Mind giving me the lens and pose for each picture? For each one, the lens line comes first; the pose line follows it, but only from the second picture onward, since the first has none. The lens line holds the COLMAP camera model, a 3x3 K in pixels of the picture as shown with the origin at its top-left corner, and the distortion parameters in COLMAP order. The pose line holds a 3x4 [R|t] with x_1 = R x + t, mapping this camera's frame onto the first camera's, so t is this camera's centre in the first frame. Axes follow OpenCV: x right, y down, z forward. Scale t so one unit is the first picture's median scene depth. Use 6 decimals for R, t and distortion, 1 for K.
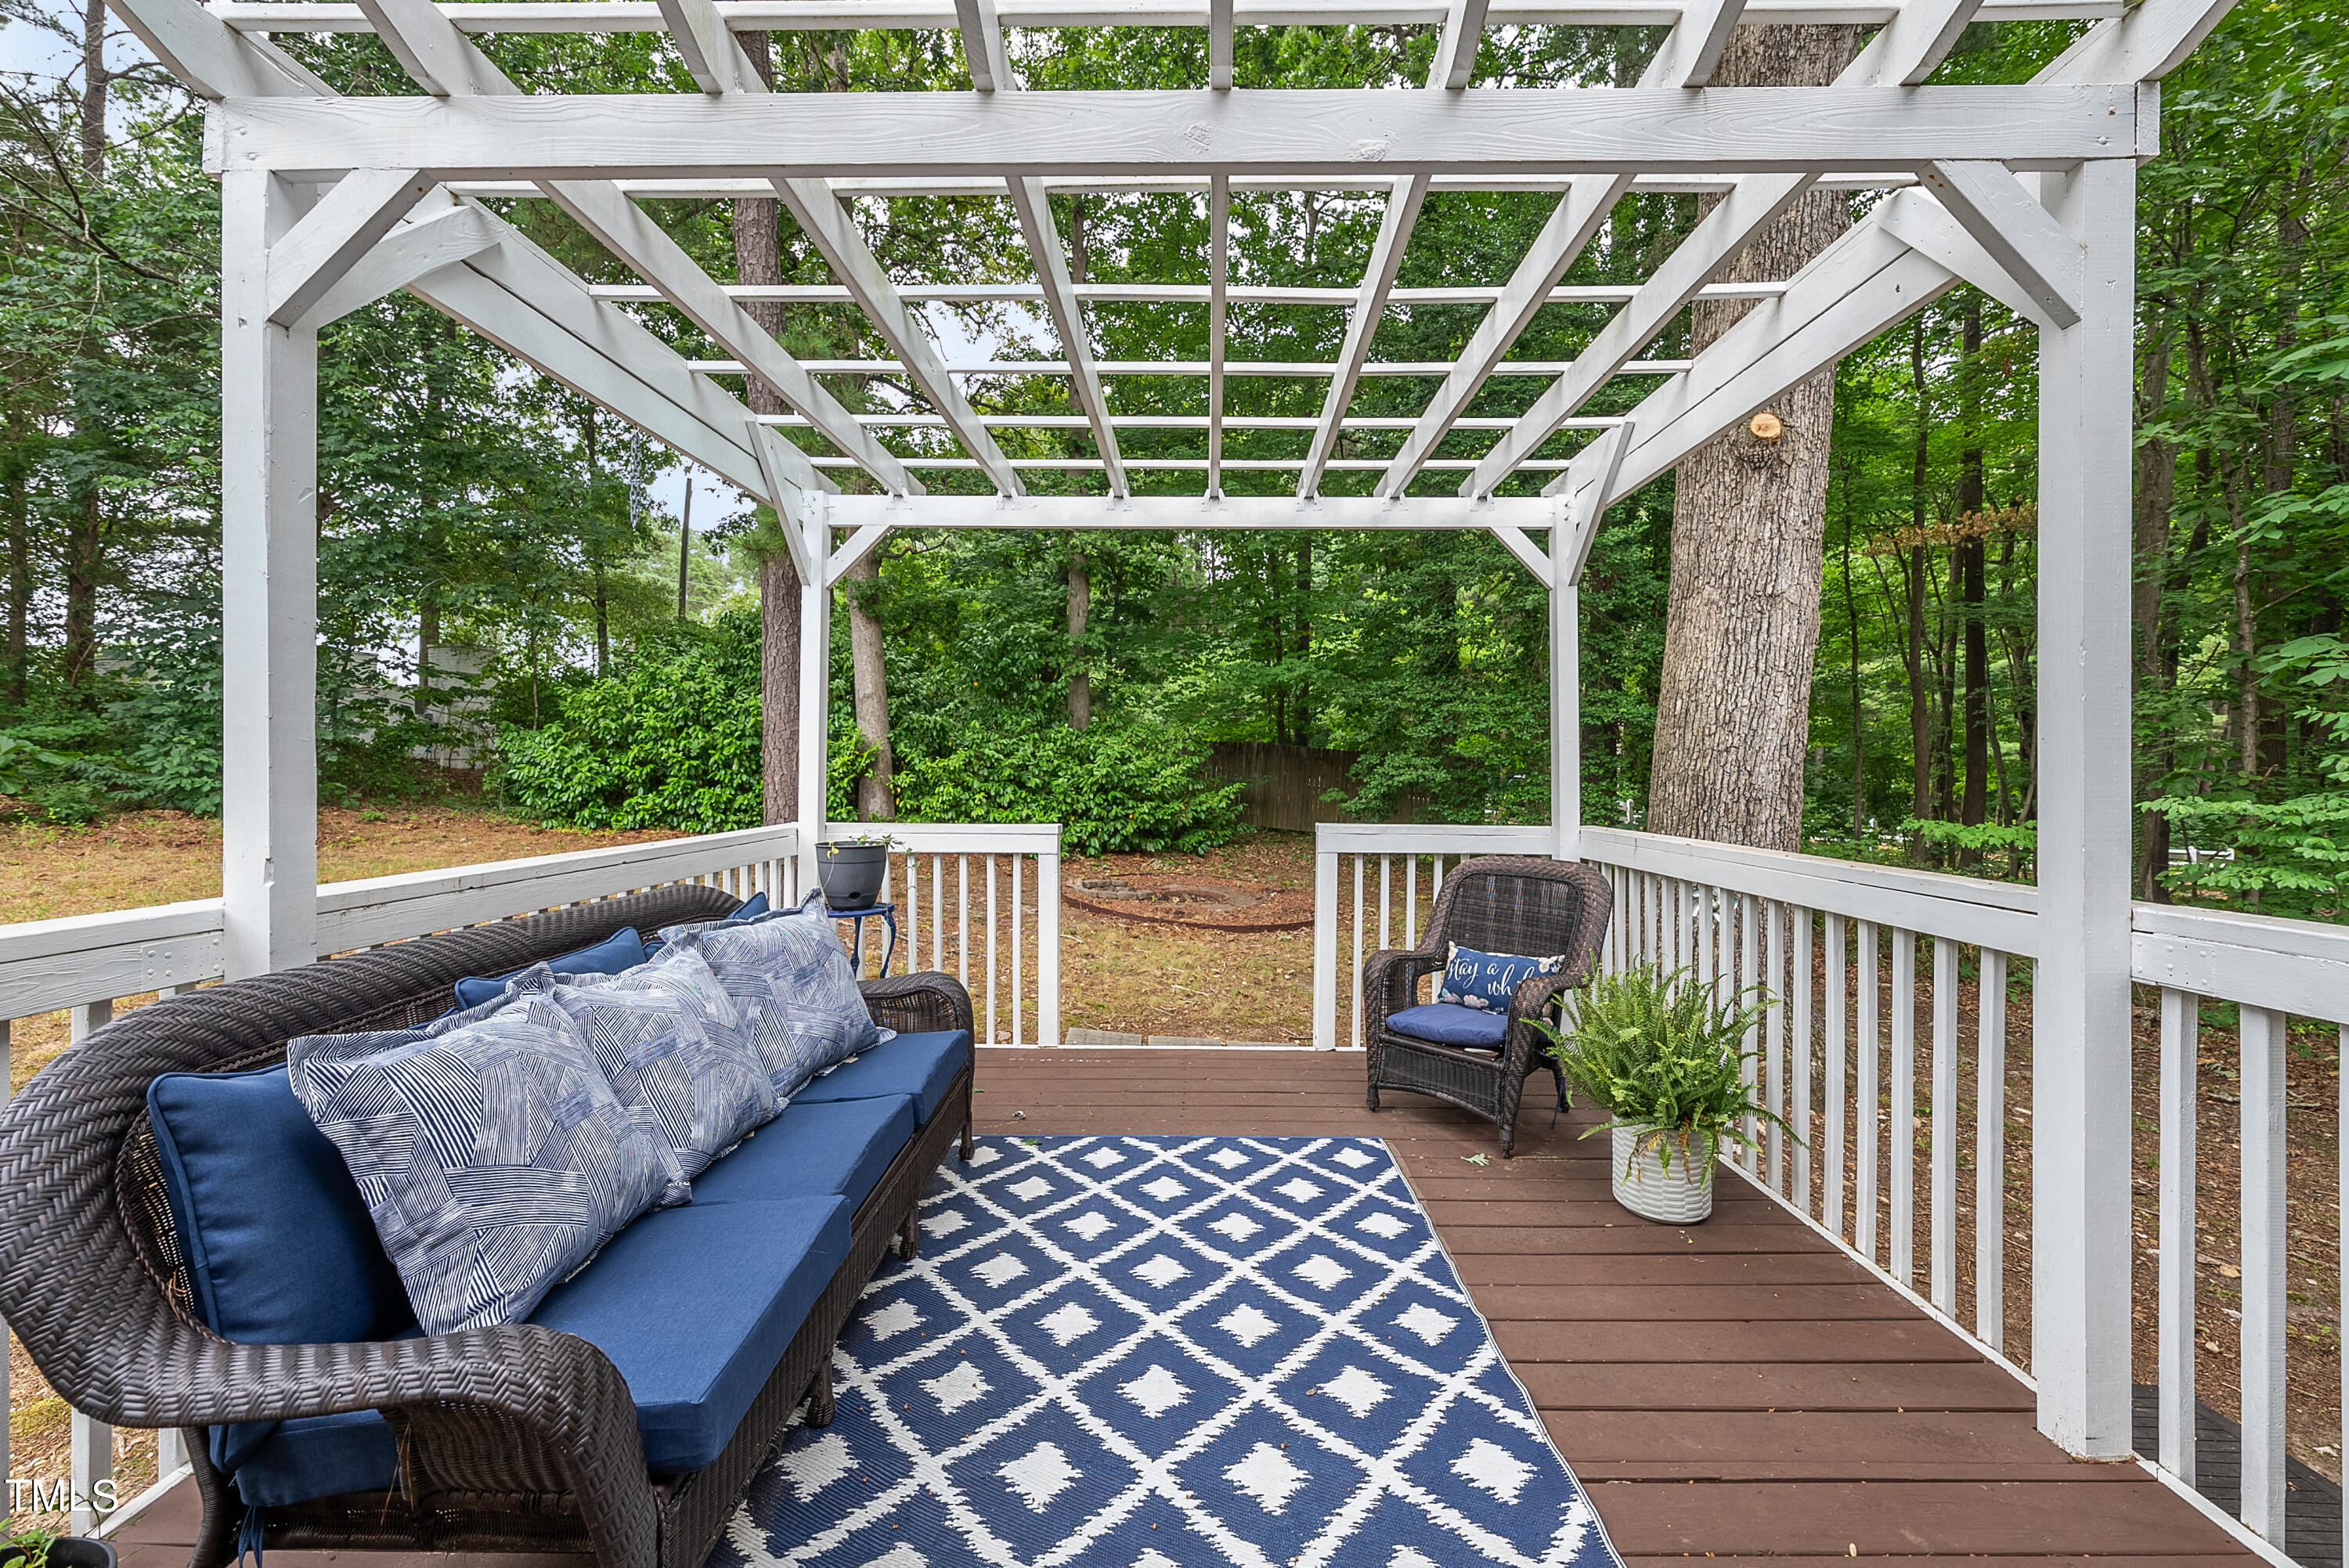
lens RADIAL K [[884.0, 0, 1184.3], [0, 884.0, 770.0], [0, 0, 1]] dist [-0.000989, -0.000260]
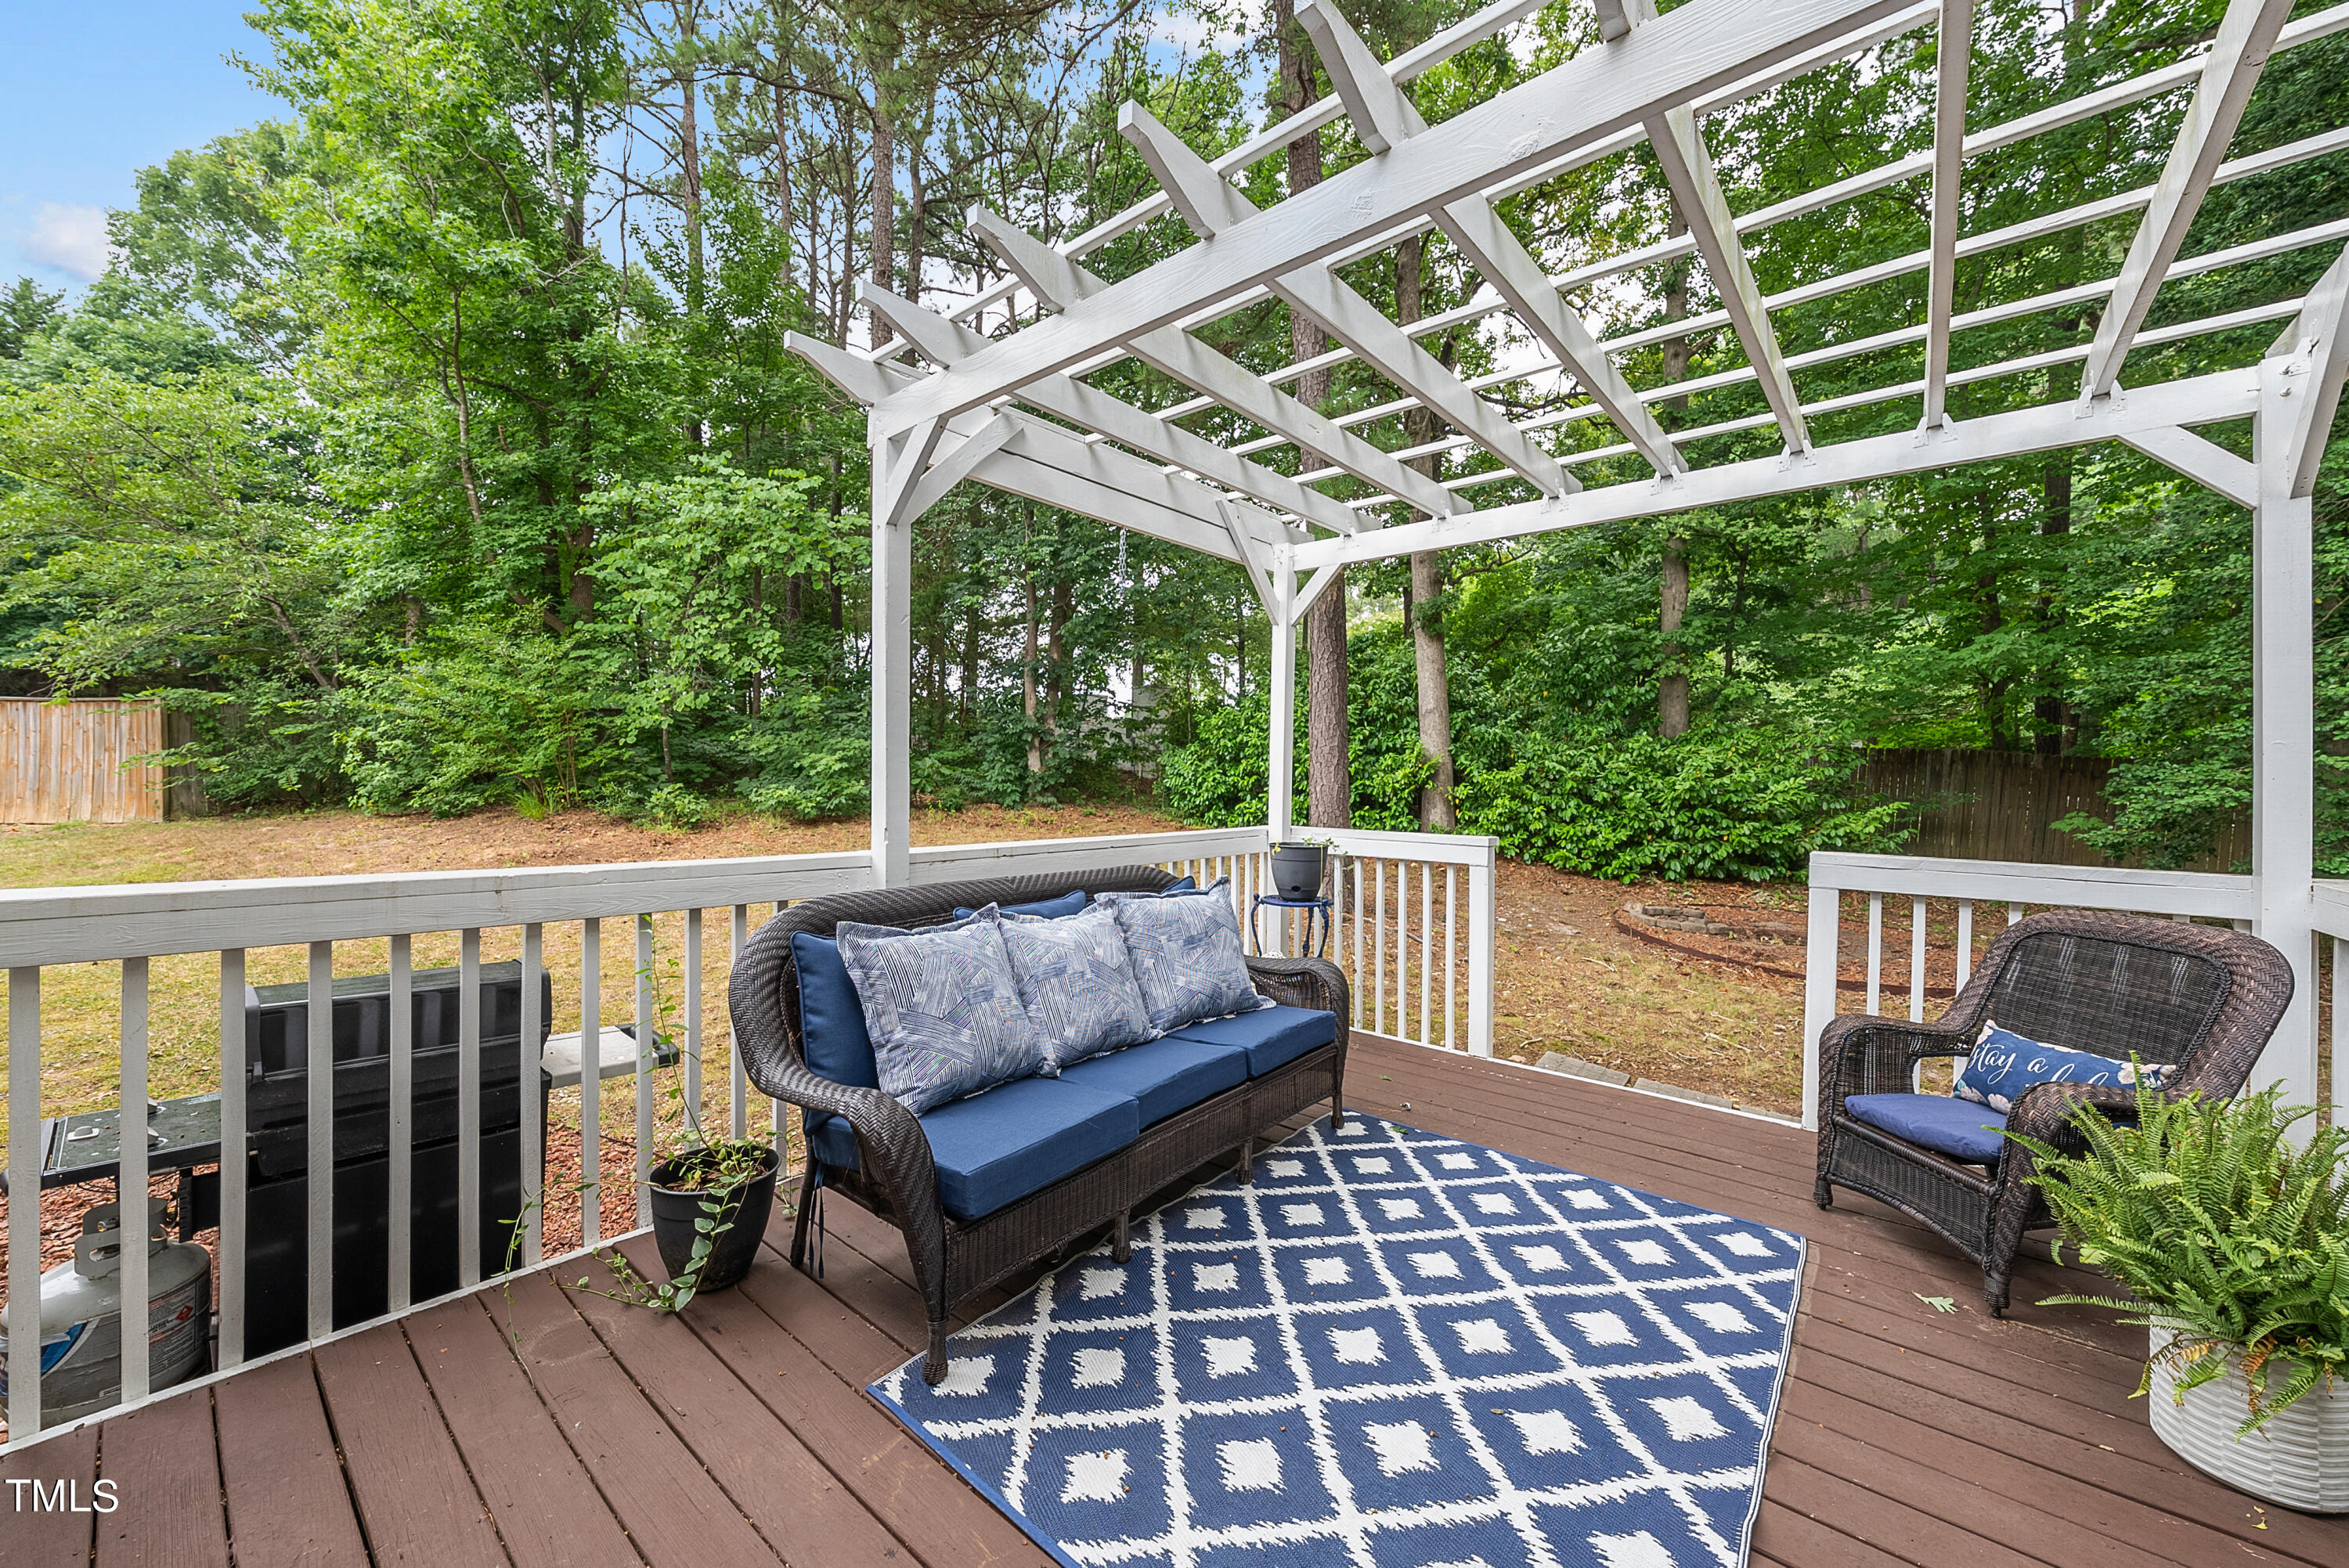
lens RADIAL K [[881.5, 0, 1174.5], [0, 881.5, 784.0], [0, 0, 1]] dist [0.000400, 0.000012]
pose [[0.771121, 0.009348, -0.636620, 0.299312], [-0.007920, 0.999956, 0.005090, -0.000915], [0.636639, 0.001117, 0.771161, 0.003753]]
